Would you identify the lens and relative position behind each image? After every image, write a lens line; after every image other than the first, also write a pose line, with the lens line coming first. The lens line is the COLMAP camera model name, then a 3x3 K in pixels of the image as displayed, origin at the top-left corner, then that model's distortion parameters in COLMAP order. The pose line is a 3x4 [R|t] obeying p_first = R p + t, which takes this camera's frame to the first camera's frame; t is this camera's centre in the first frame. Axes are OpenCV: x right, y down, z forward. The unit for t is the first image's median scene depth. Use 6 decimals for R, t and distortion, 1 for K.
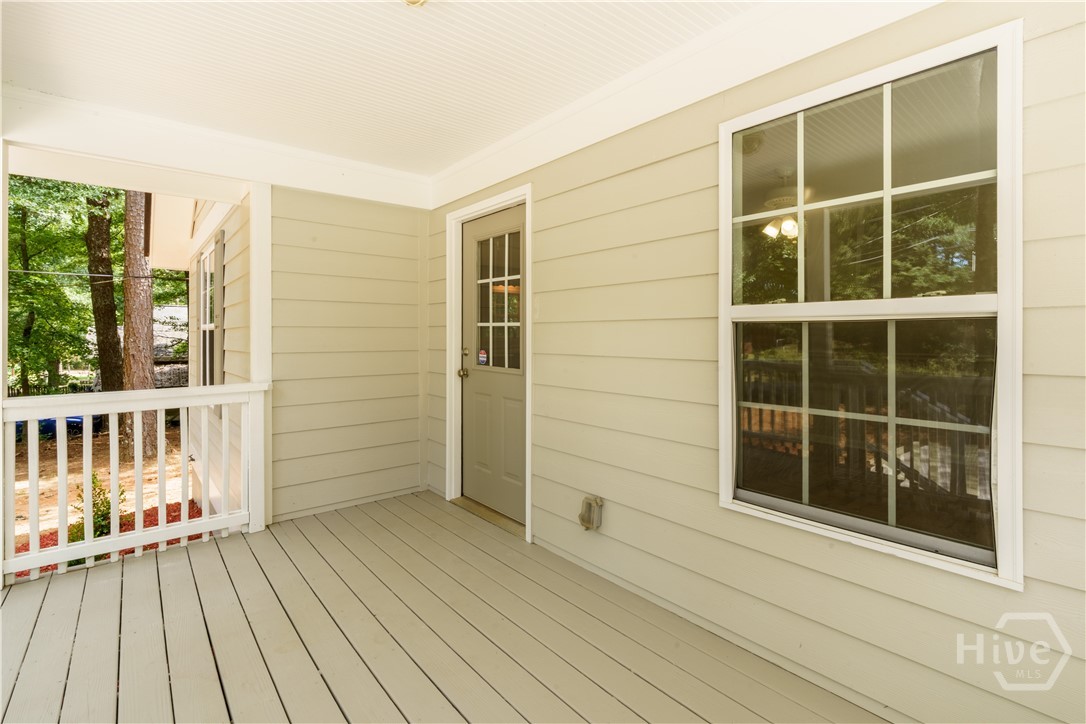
lens RADIAL K [[511.7, 0, 541.8], [0, 511.7, 344.9], [0, 0, 1]] dist [0.015398, 0.000197]
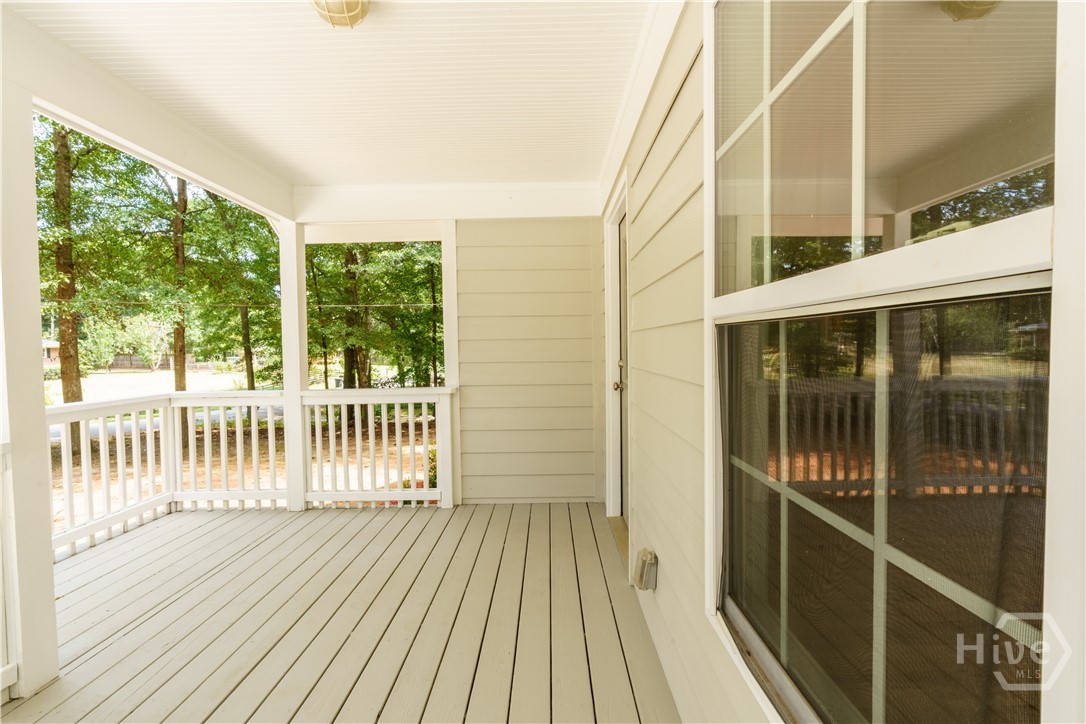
lens RADIAL K [[489.8, 0, 546.1], [0, 489.8, 372.9], [0, 0, 1]] dist [-0.001699, 0.000013]
pose [[0.771097, 0.026421, -0.636169, 0.354877], [-0.001132, 0.999194, 0.040127, -0.006119], [0.636716, -0.030222, 0.770506, 0.255842]]
